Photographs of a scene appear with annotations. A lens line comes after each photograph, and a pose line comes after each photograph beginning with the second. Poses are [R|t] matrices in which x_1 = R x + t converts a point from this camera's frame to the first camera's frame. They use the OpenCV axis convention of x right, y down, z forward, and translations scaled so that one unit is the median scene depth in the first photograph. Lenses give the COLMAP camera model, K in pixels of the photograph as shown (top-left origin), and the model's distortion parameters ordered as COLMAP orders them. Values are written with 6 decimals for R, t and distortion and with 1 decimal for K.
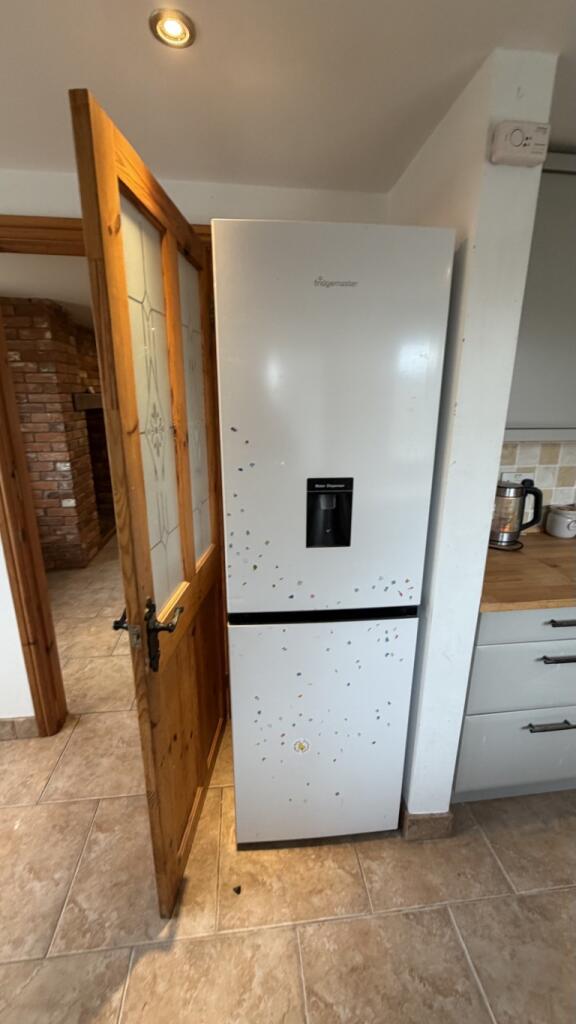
lens RADIAL K [[410.4, 0, 286.6], [0, 410.4, 510.0], [0, 0, 1]] dist [-0.001398, 0.000348]
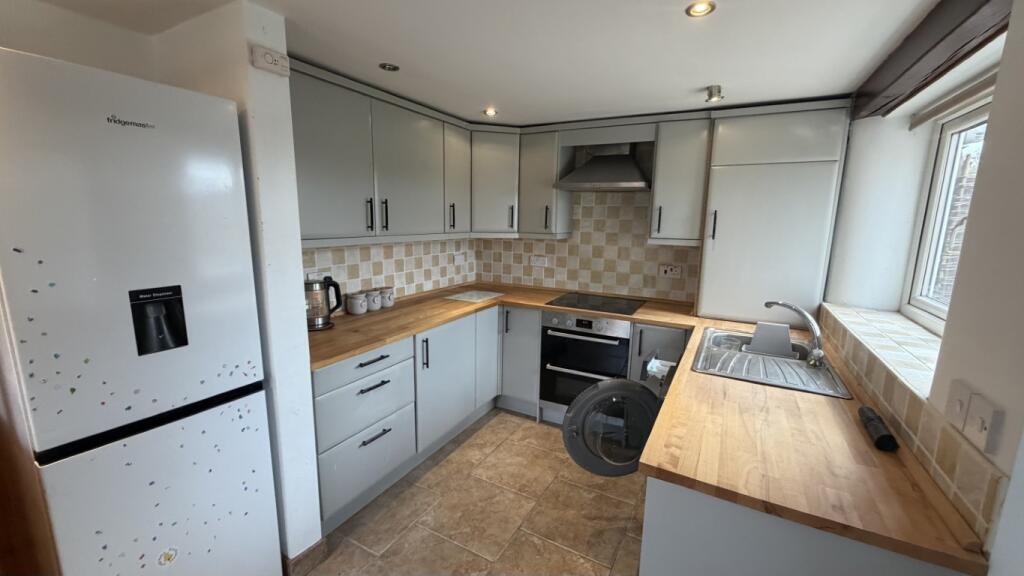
lens RADIAL K [[407.1, 0, 510.3], [0, 407.1, 288.6], [0, 0, 1]] dist [-0.000338, -0.000118]
pose [[0.584750, -0.136480, 0.799650, -0.181987], [0.203740, 0.978858, 0.018081, 0.085442], [-0.785212, 0.152348, 0.600194, -0.361841]]
